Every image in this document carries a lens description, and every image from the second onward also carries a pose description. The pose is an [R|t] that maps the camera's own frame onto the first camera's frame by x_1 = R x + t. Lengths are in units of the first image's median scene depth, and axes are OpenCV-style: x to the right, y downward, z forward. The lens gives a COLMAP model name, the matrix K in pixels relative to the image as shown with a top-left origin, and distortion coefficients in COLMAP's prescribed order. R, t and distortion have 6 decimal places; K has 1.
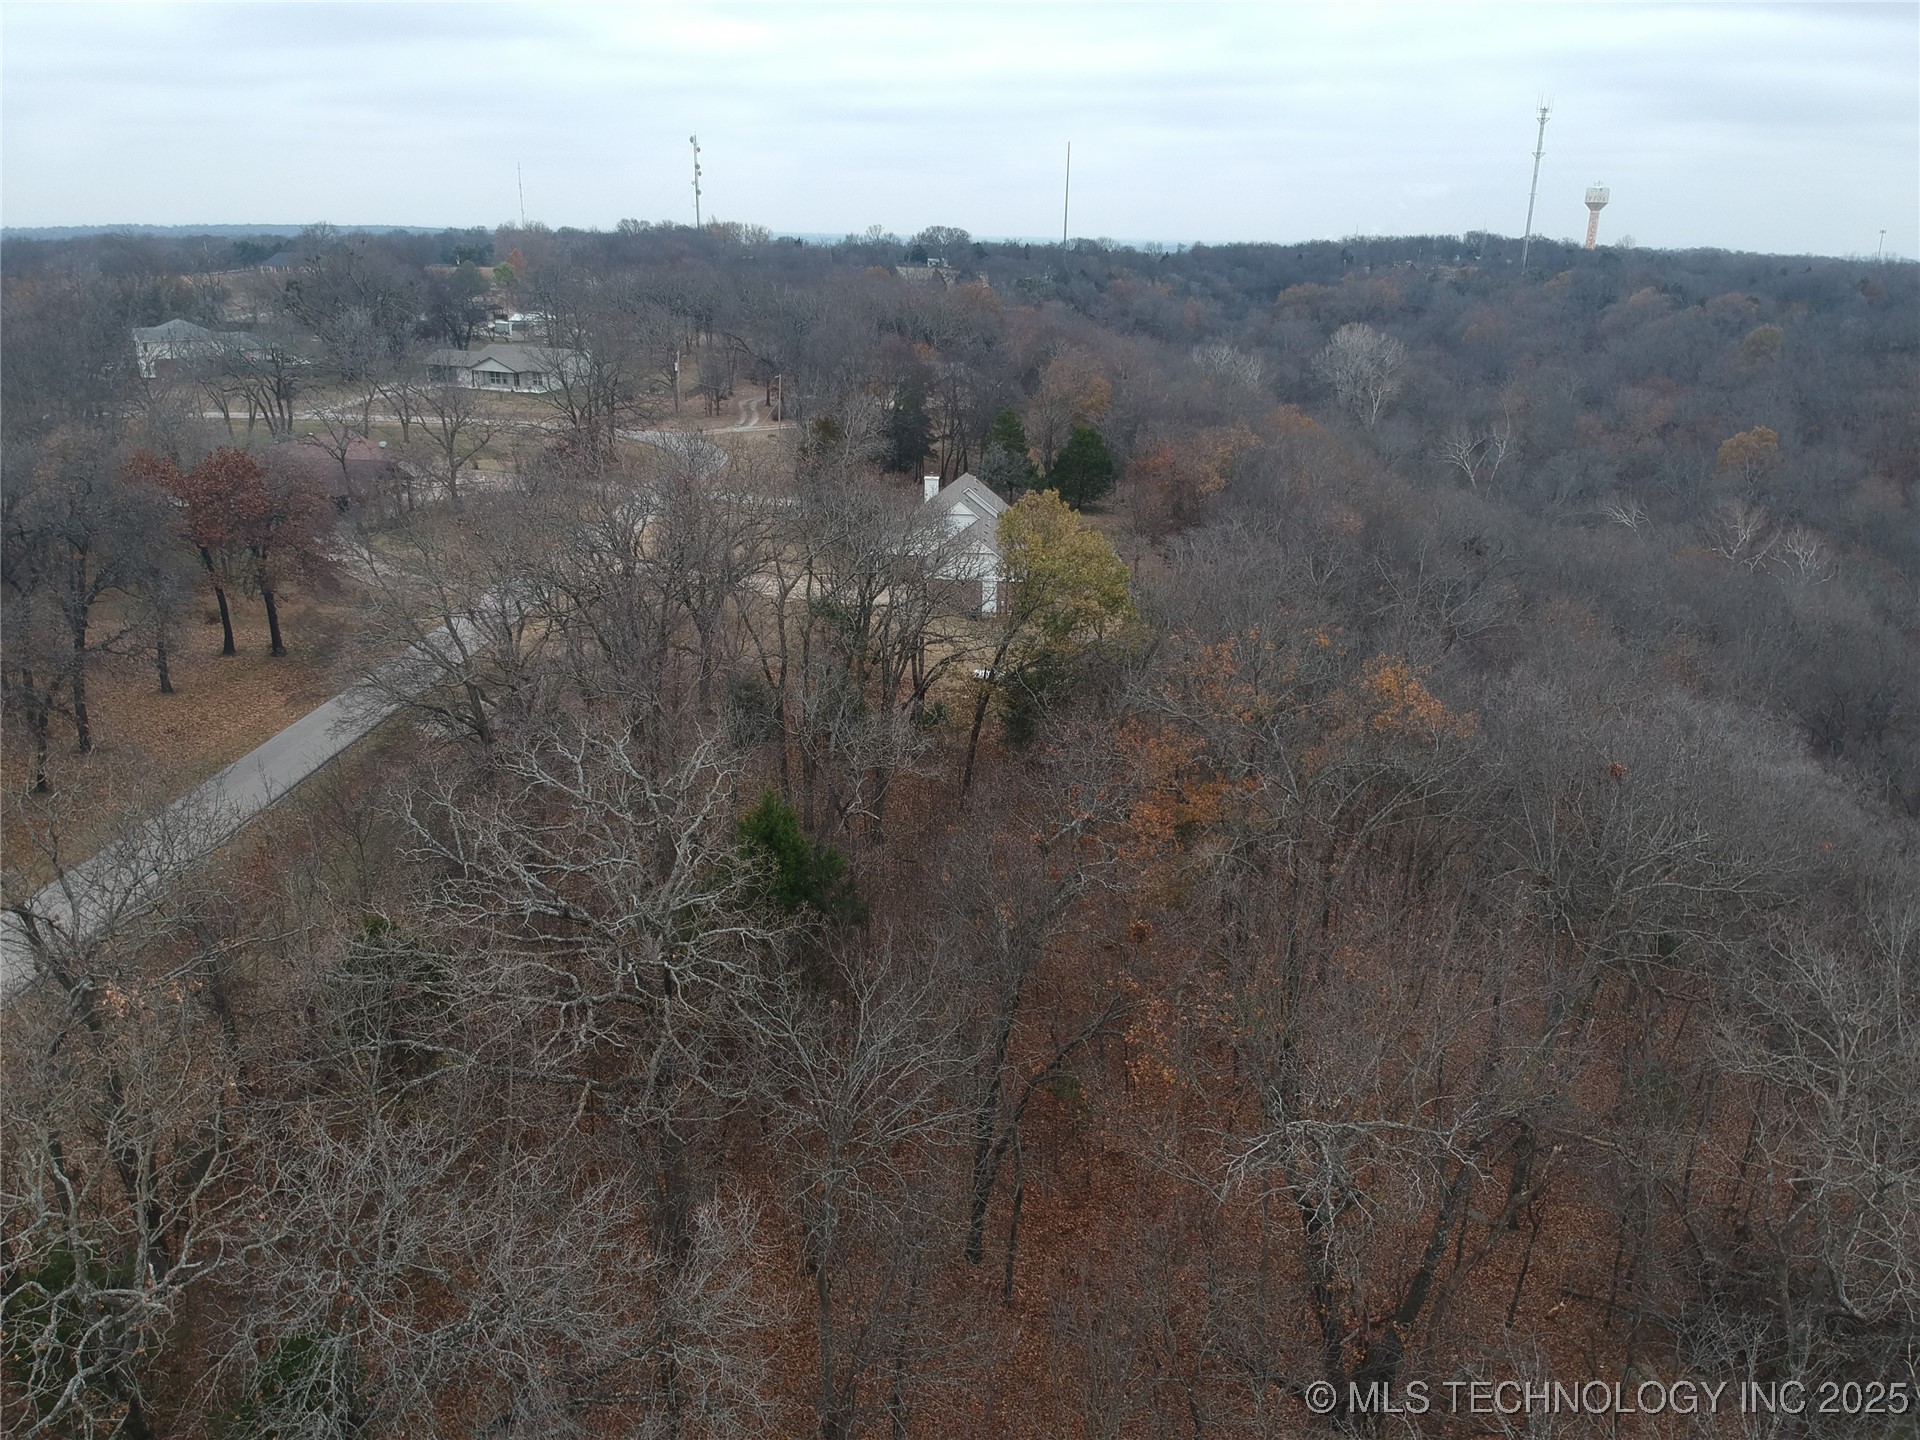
lens RADIAL K [[1413.2, 0, 965.4], [0, 1413.2, 711.0], [0, 0, 1]] dist [0.095050, -0.173394]
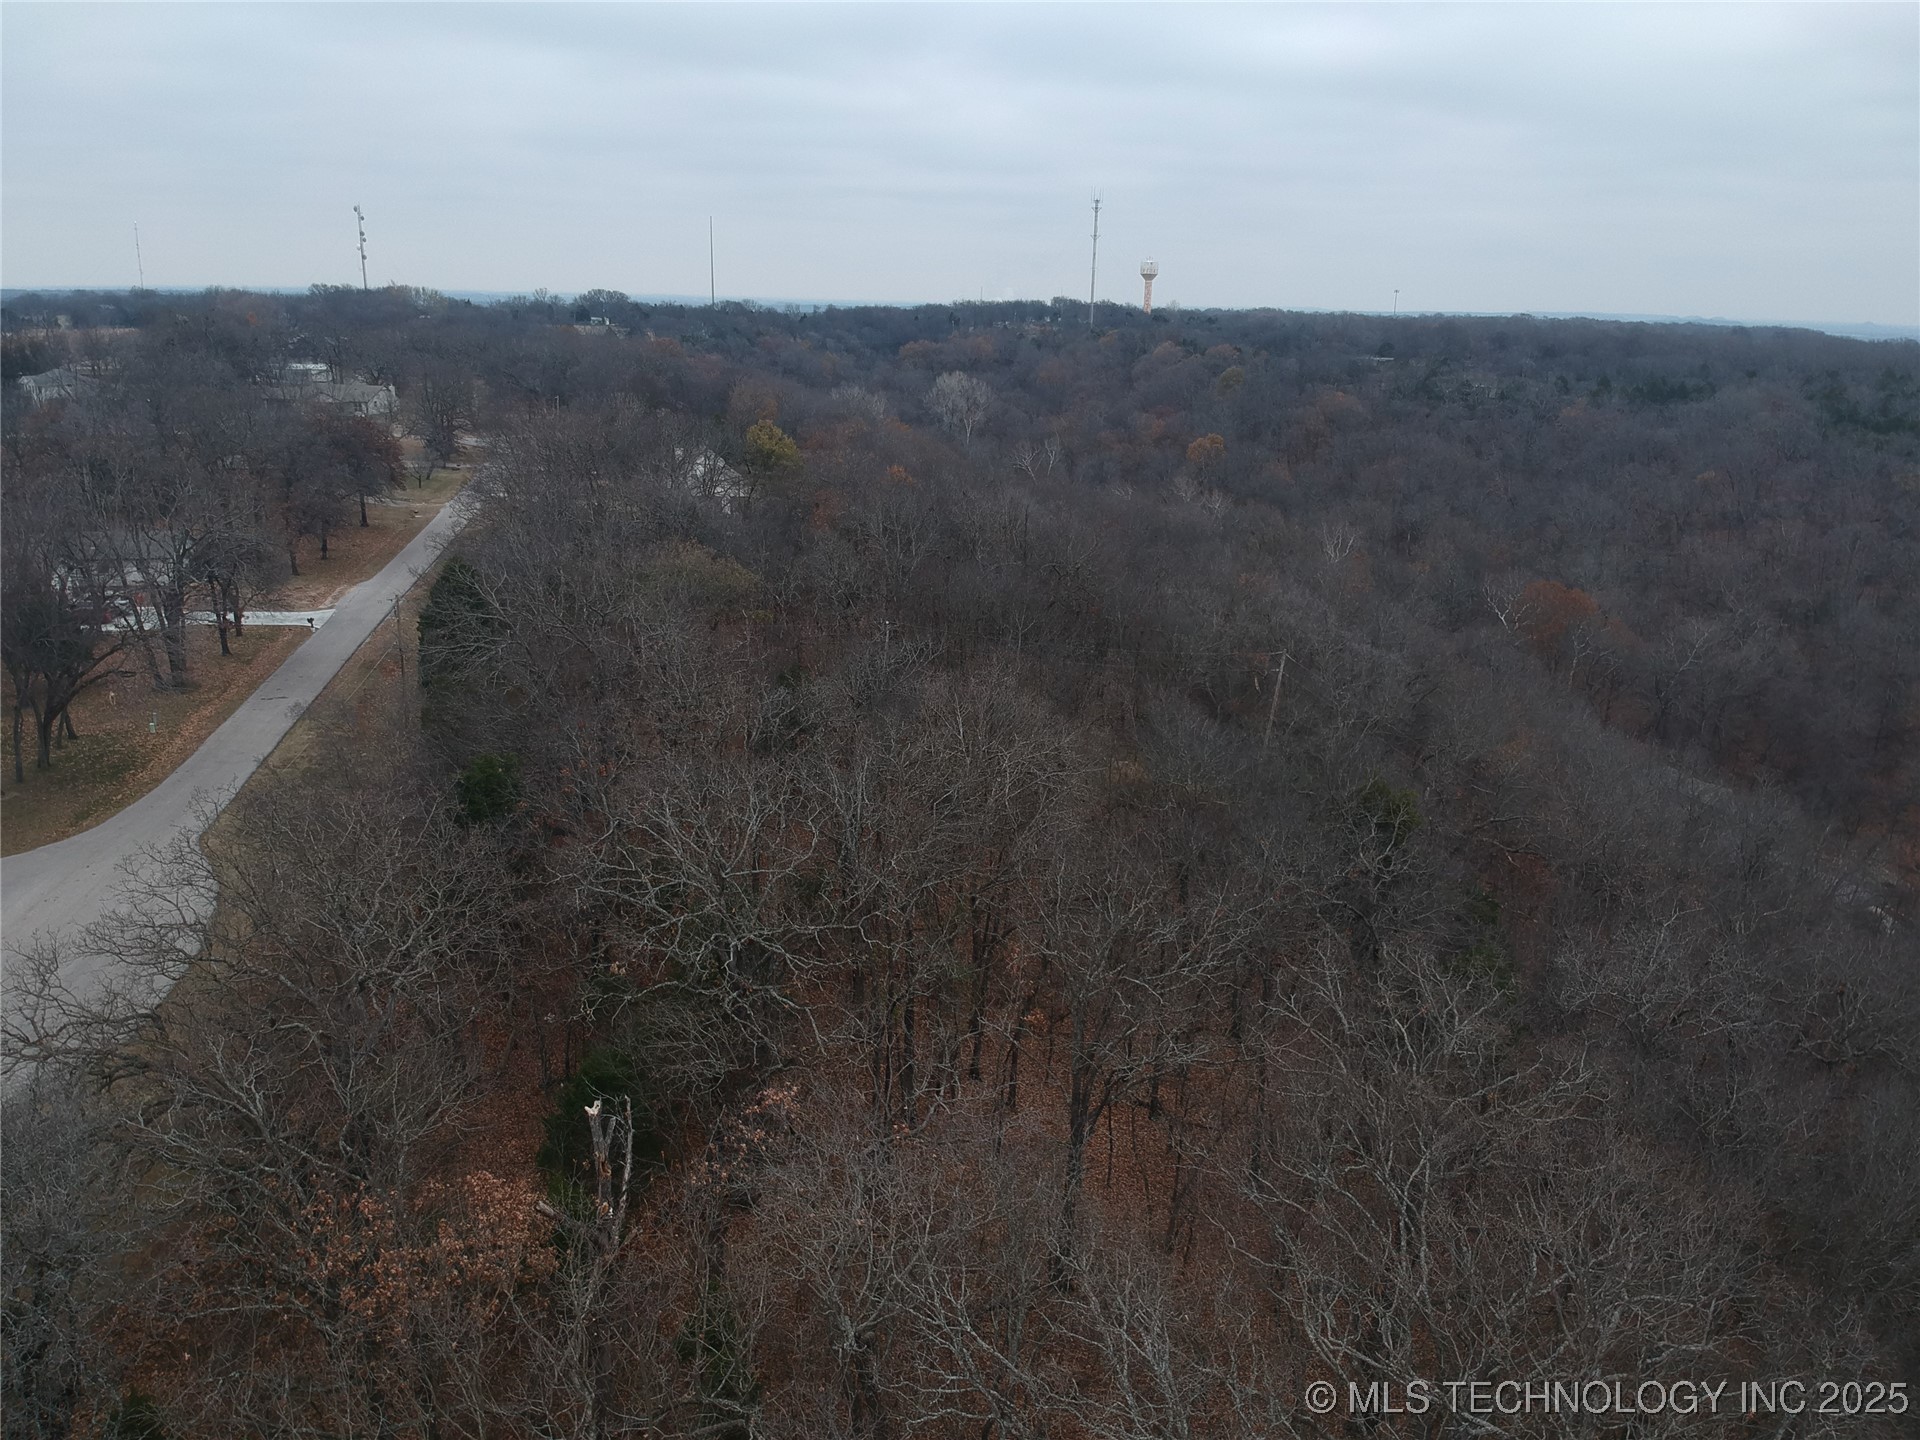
lens RADIAL K [[1413.2, 0, 955.4], [0, 1413.2, 715.7], [0, 0, 1]] dist [0.095050, -0.173394]
pose [[0.972513, -0.063968, 0.223889, -0.029470], [0.071627, 0.997086, -0.026245, 0.065366], [-0.221558, 0.041560, 0.974261, -0.211827]]
